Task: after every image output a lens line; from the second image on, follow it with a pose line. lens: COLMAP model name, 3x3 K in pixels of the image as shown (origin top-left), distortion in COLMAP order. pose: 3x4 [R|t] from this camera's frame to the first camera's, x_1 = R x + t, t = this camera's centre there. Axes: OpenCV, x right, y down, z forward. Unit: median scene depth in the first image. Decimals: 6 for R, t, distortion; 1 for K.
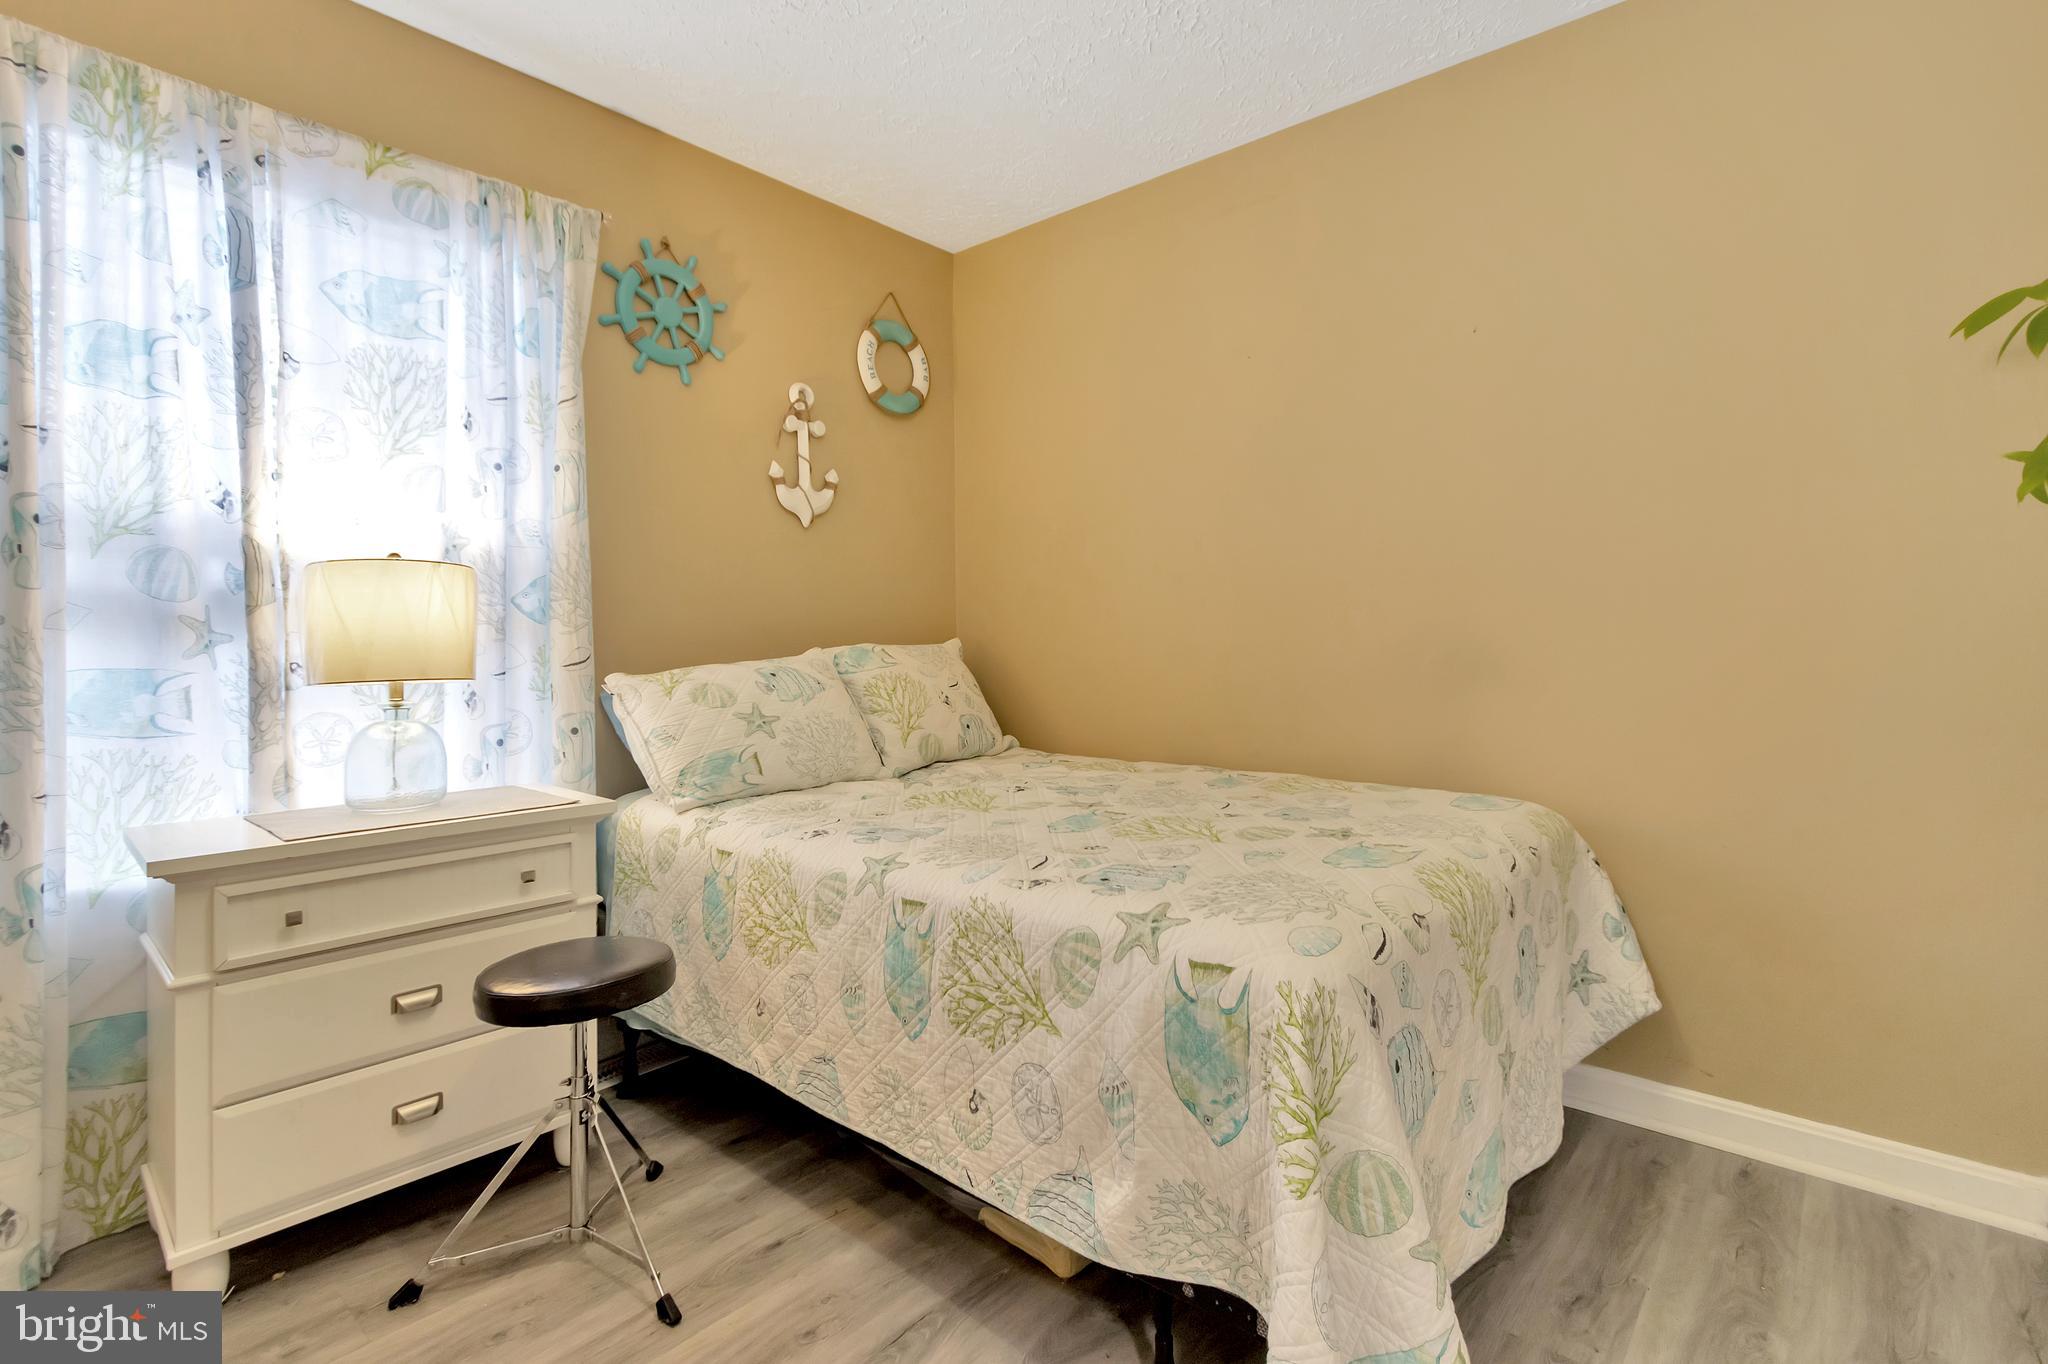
lens RADIAL K [[956.1, 0, 1032.3], [0, 956.1, 642.3], [0, 0, 1]] dist [0.000183, -0.000416]
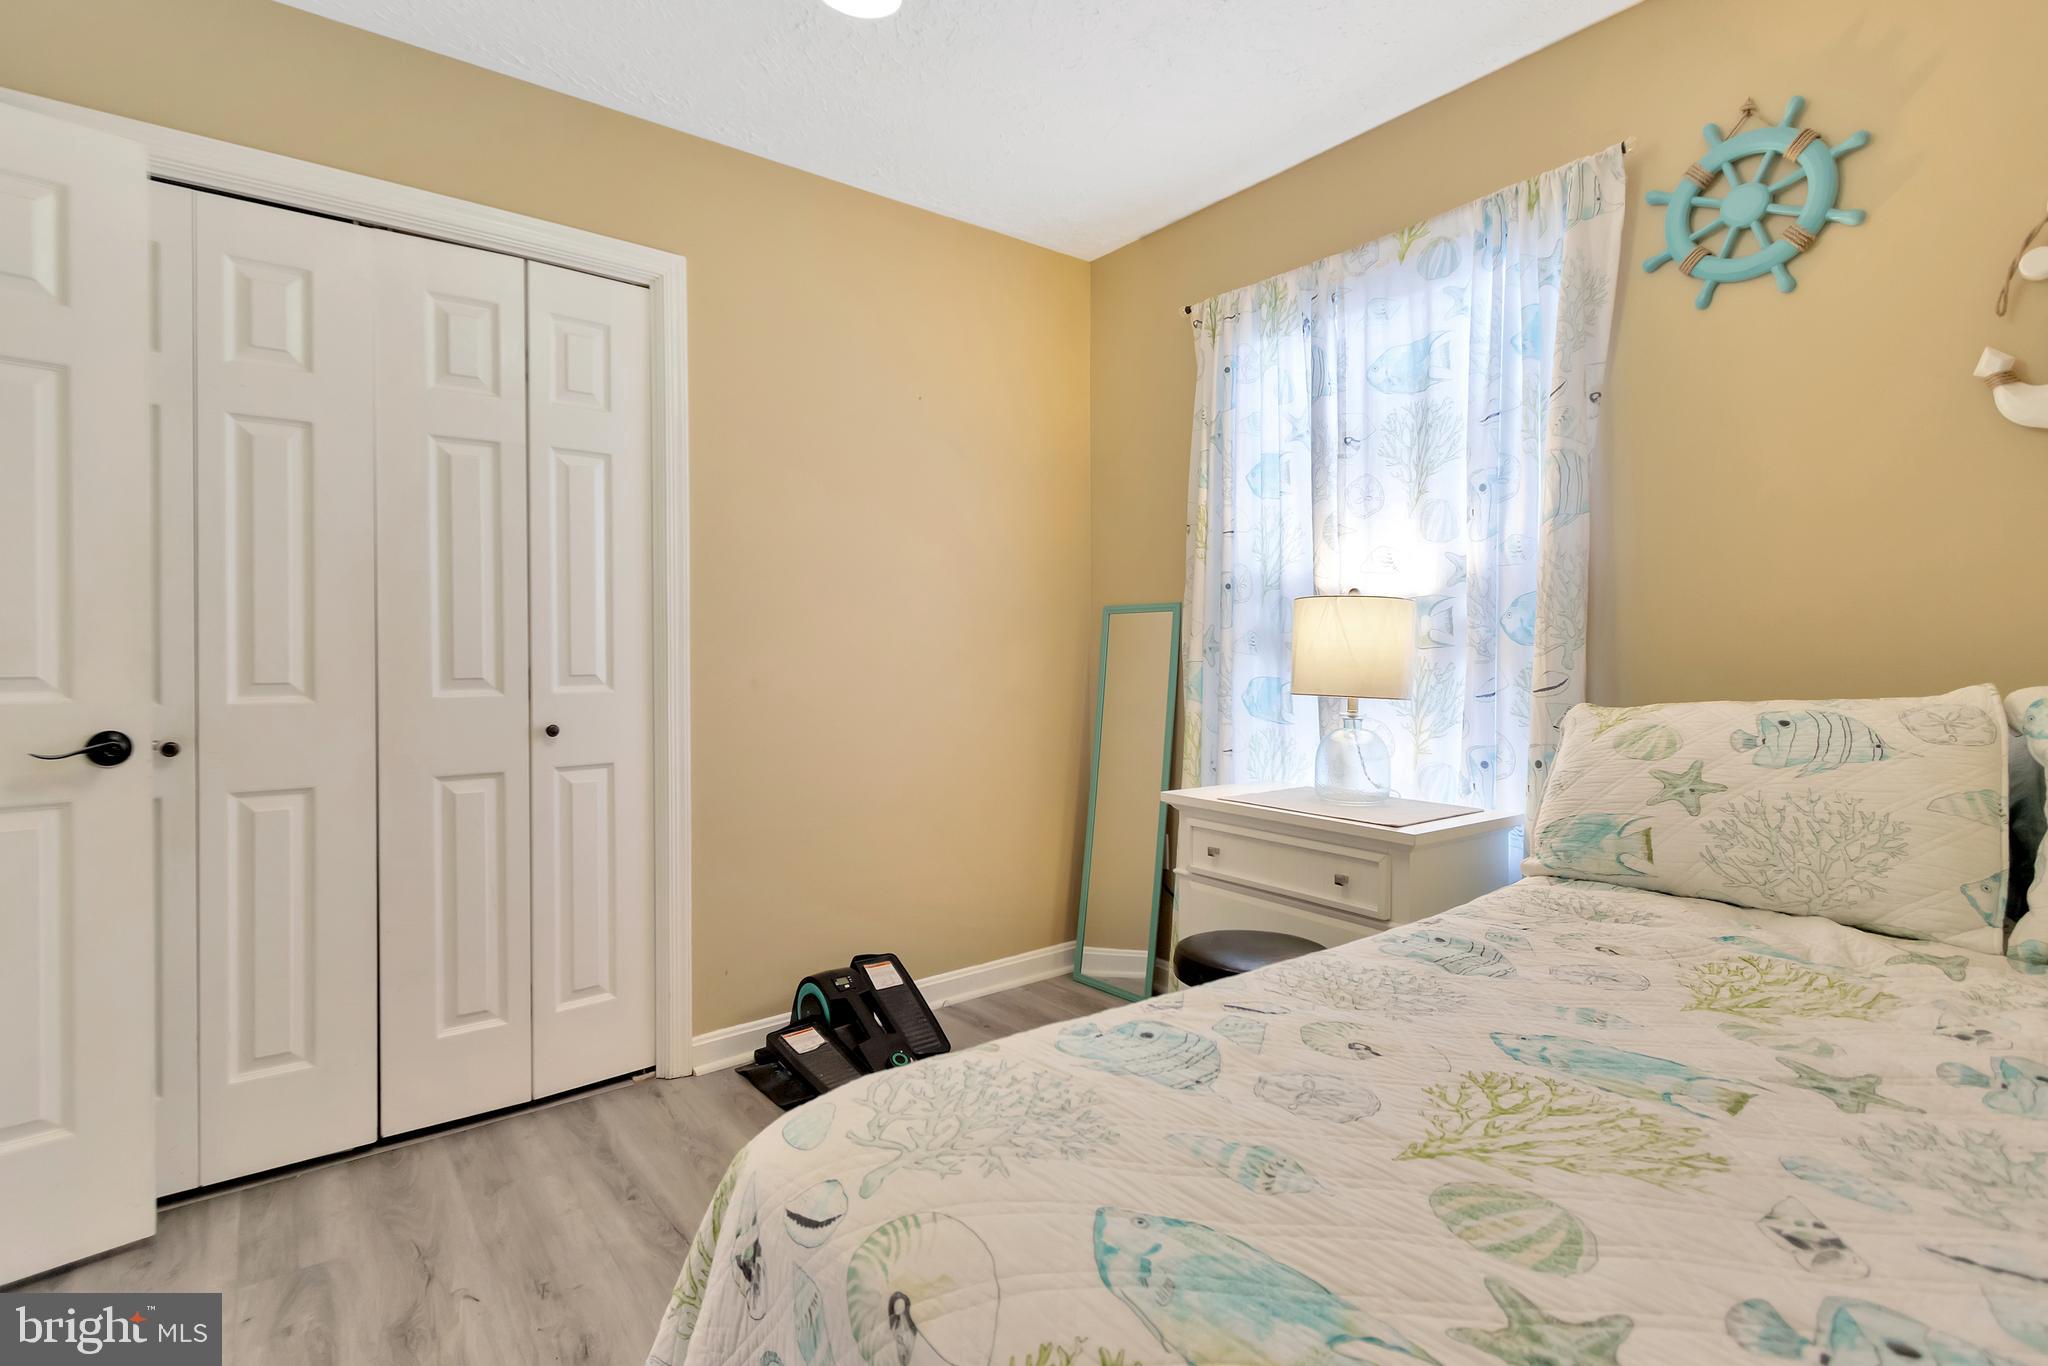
lens RADIAL K [[935.3, 0, 1024.0], [0, 935.3, 683.0], [0, 0, 1]] dist [-0.002222, -0.000251]
pose [[-0.184482, 0.040345, -0.982008, 0.639313], [-0.001334, 0.999146, 0.041300, -0.026432], [0.982835, 0.008929, -0.184270, 0.925505]]
